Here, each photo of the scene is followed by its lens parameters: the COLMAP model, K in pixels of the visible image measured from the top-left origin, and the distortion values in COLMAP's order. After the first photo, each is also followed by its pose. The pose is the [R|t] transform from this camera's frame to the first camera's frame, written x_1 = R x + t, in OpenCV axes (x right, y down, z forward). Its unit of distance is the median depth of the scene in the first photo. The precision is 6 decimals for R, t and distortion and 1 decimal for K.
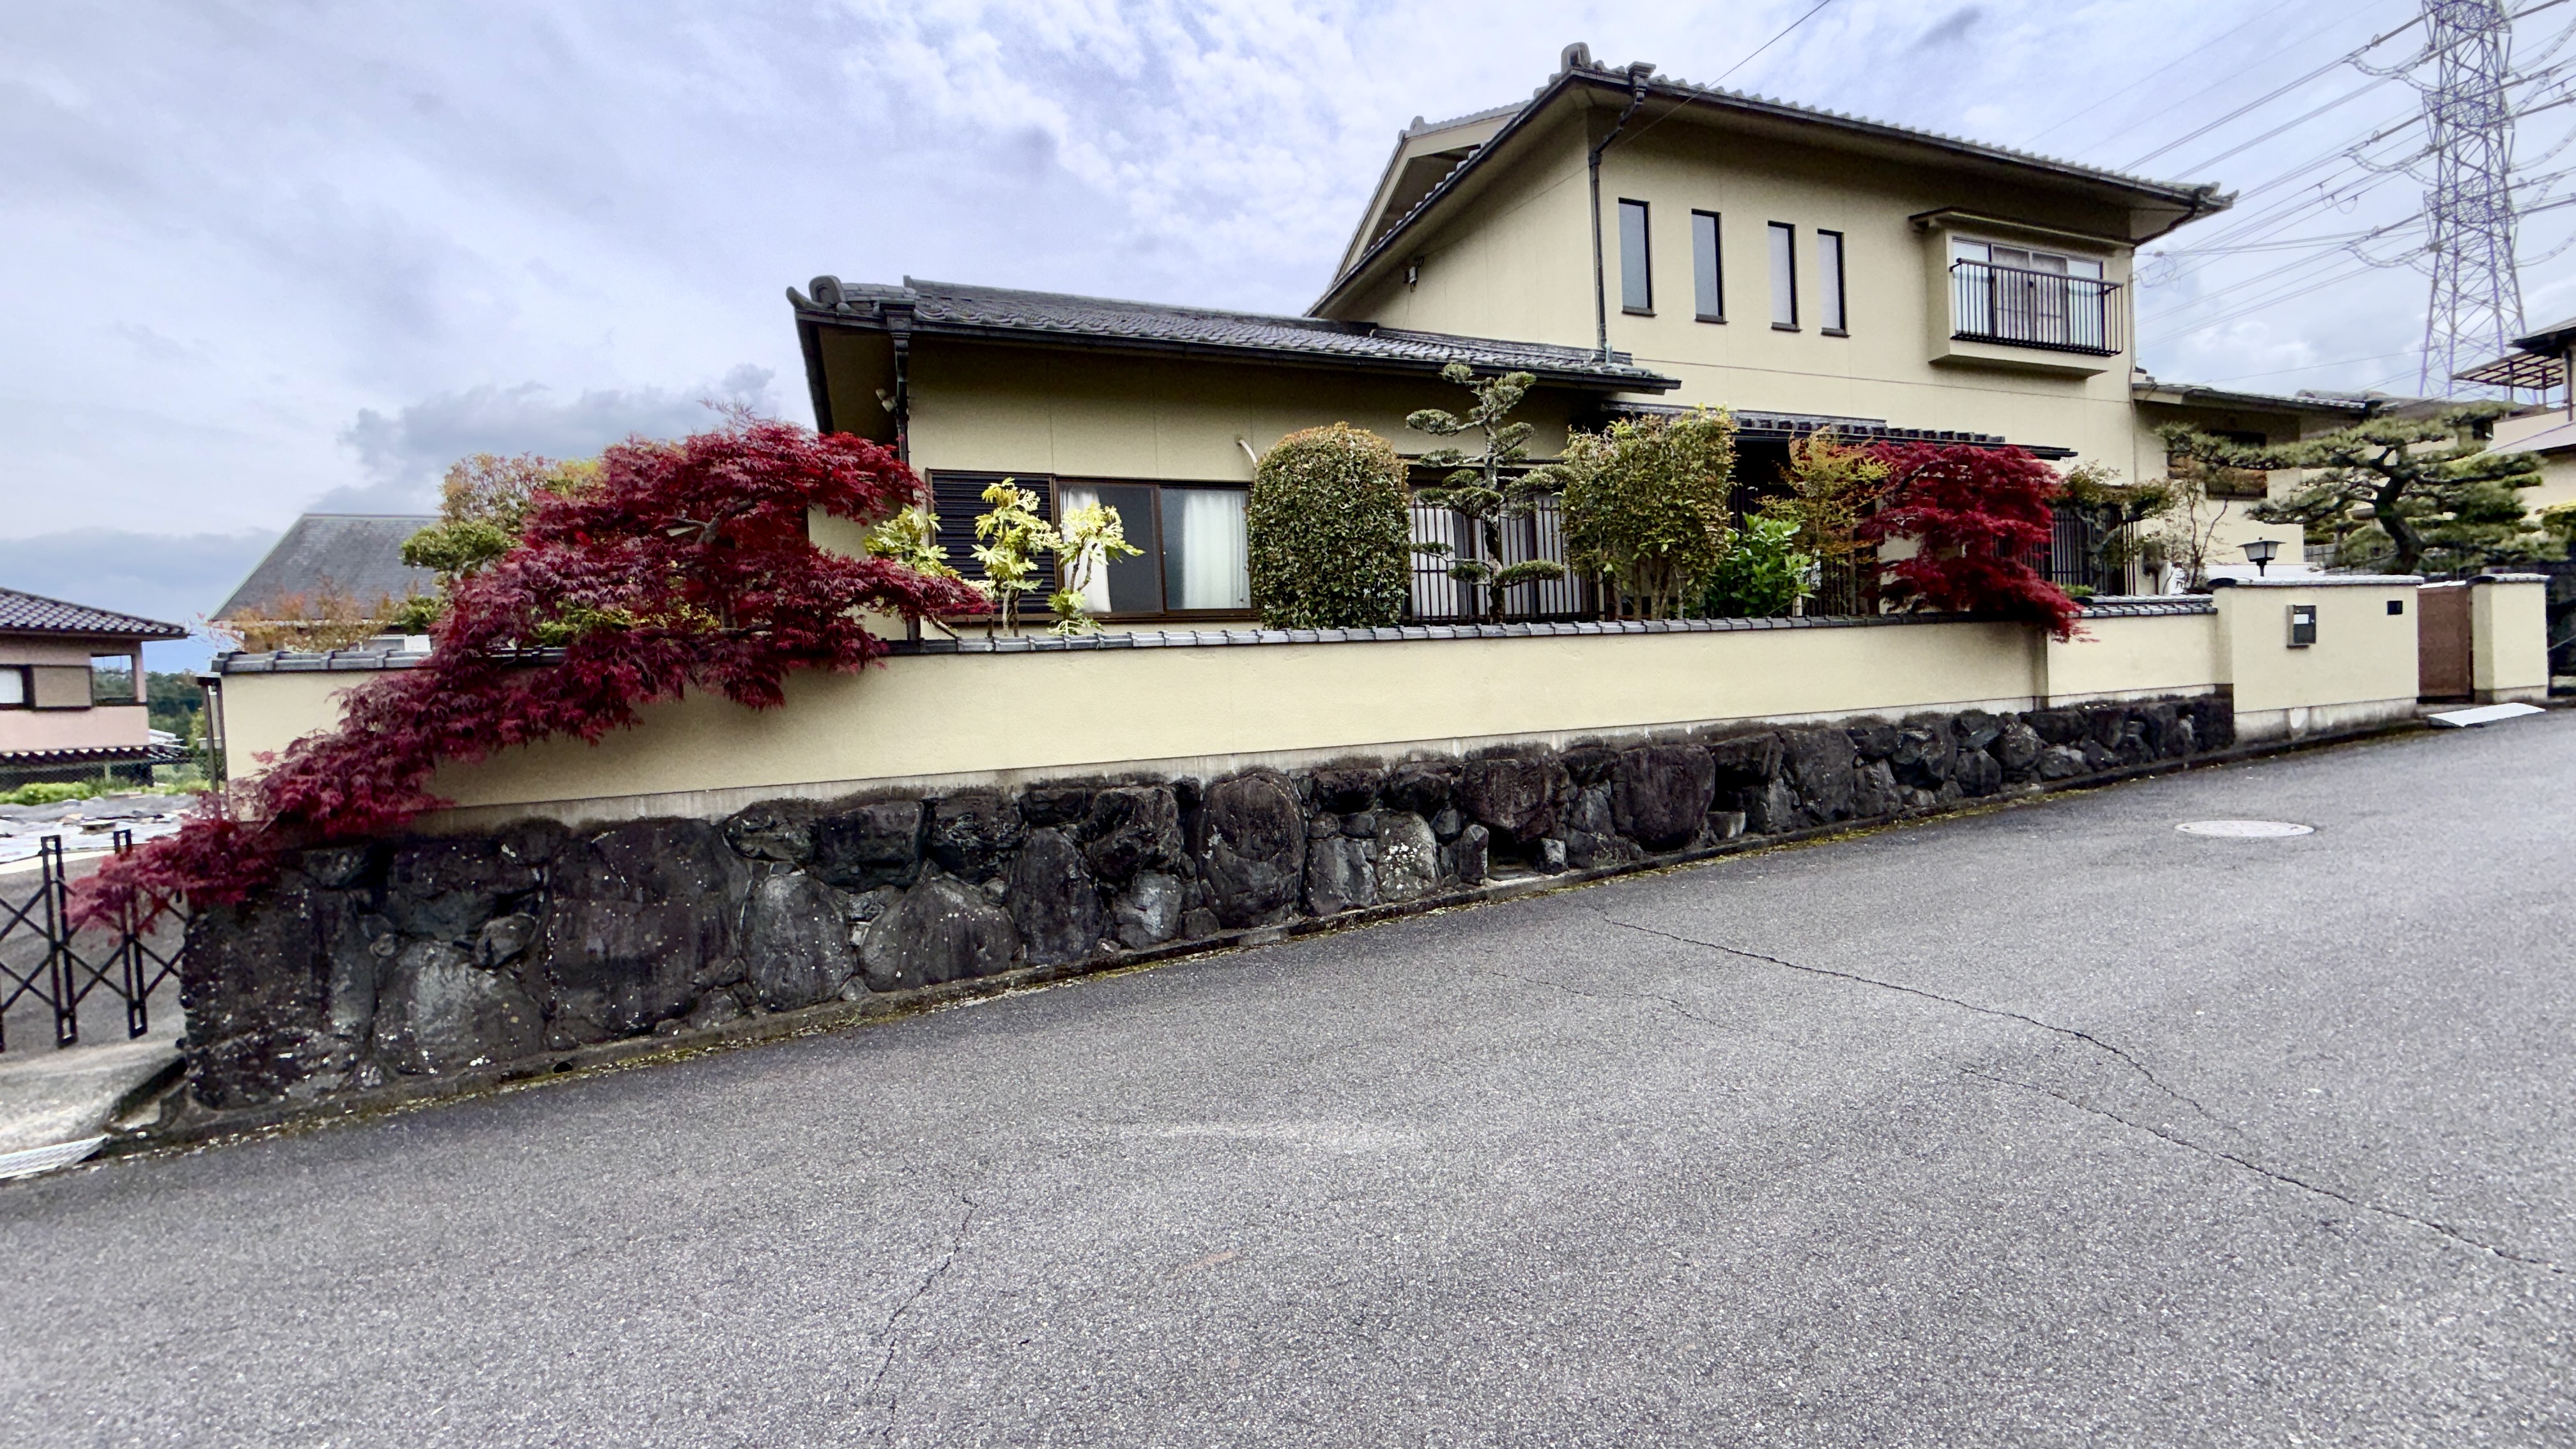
lens RADIAL K [[1033.2, 0, 1288.0], [0, 1033.2, 724.5], [0, 0, 1]] dist [0.000218, 0.000011]
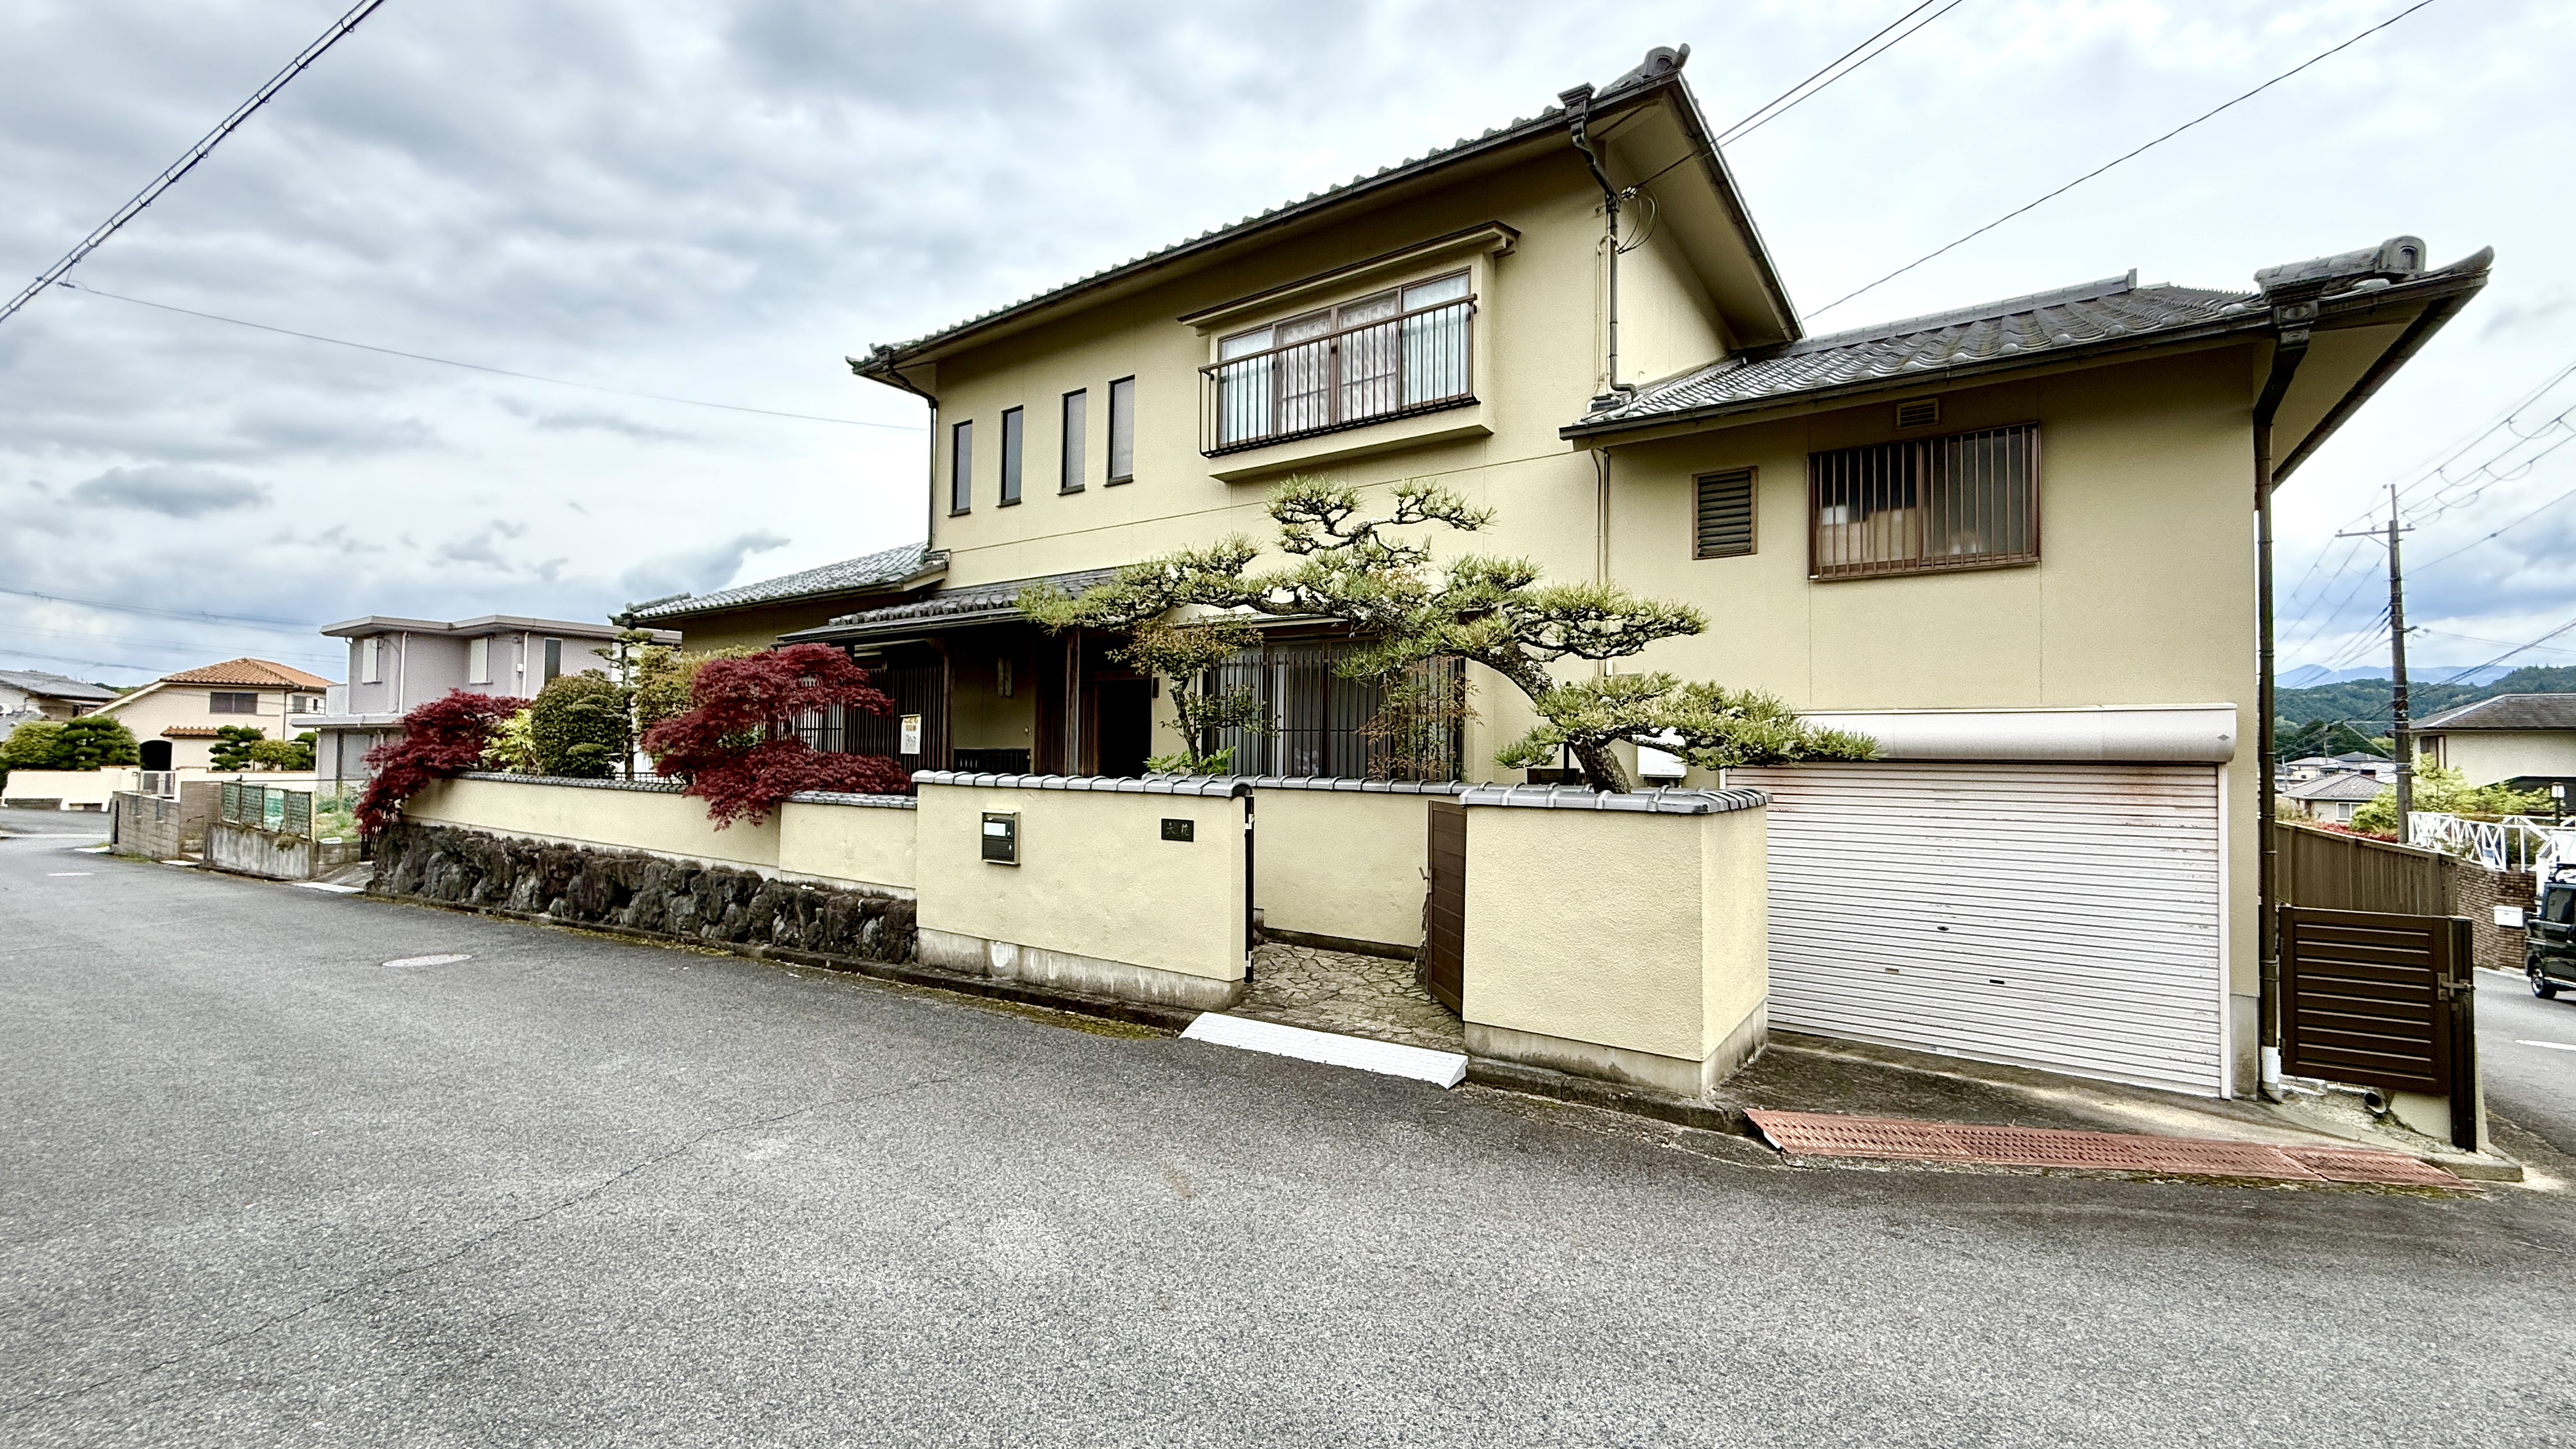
lens RADIAL K [[1033.2, 0, 1288.0], [0, 1033.2, 724.5], [0, 0, 1]] dist [0.000218, 0.000011]
pose [[0.552821, 0.033057, -0.832644, 1.659138], [-0.065153, 0.997869, -0.003641, -0.182768], [0.830749, 0.056262, 0.553796, 0.702222]]
